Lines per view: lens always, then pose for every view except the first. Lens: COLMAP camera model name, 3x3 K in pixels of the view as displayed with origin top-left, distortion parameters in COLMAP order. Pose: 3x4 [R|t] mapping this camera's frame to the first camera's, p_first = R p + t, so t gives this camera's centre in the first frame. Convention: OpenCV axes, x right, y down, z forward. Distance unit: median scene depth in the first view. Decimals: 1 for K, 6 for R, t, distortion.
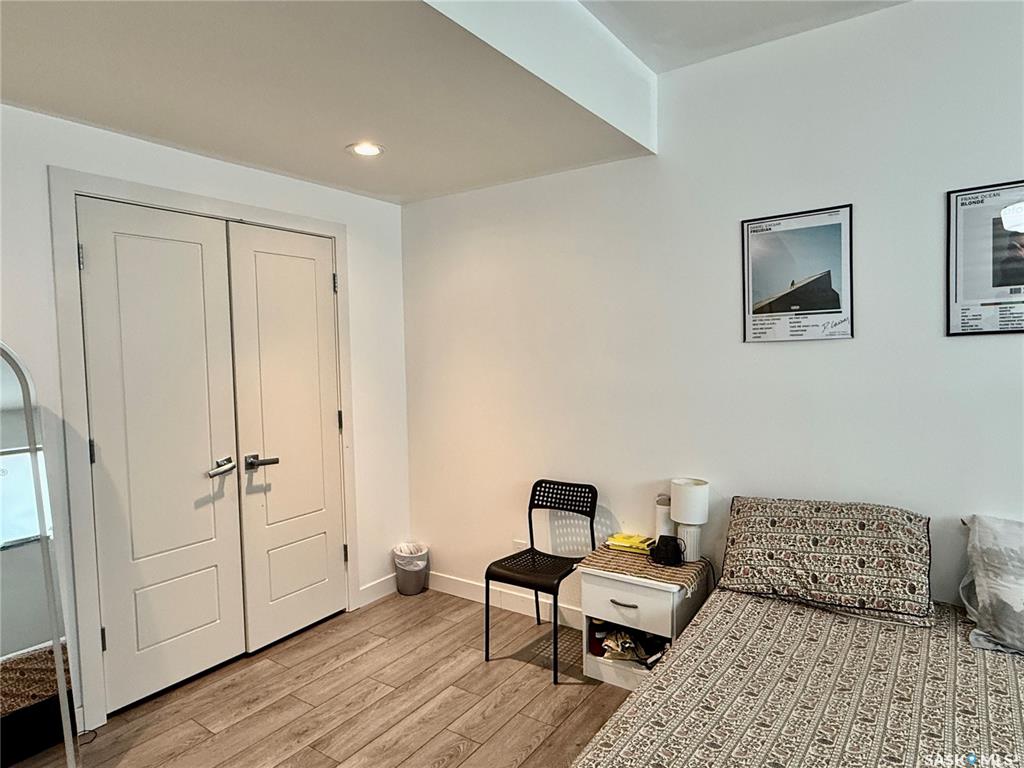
lens RADIAL K [[611.7, 0, 513.1], [0, 611.7, 384.7], [0, 0, 1]] dist [-0.006271, 0.004113]
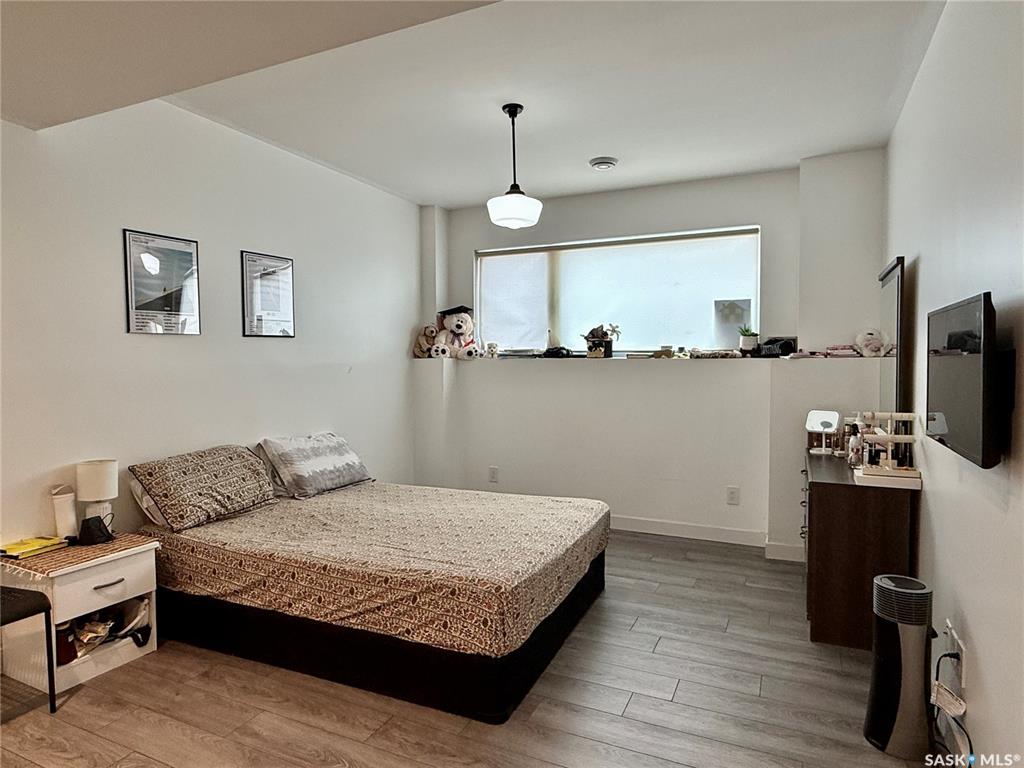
lens RADIAL K [[611.7, 0, 512.7], [0, 611.7, 382.6], [0, 0, 1]] dist [-0.006271, 0.004113]
pose [[-0.174829, -0.020864, 0.984378, -0.944070], [0.052771, 0.998140, 0.030528, 0.030065], [-0.983184, 0.057284, -0.173403, 0.508795]]
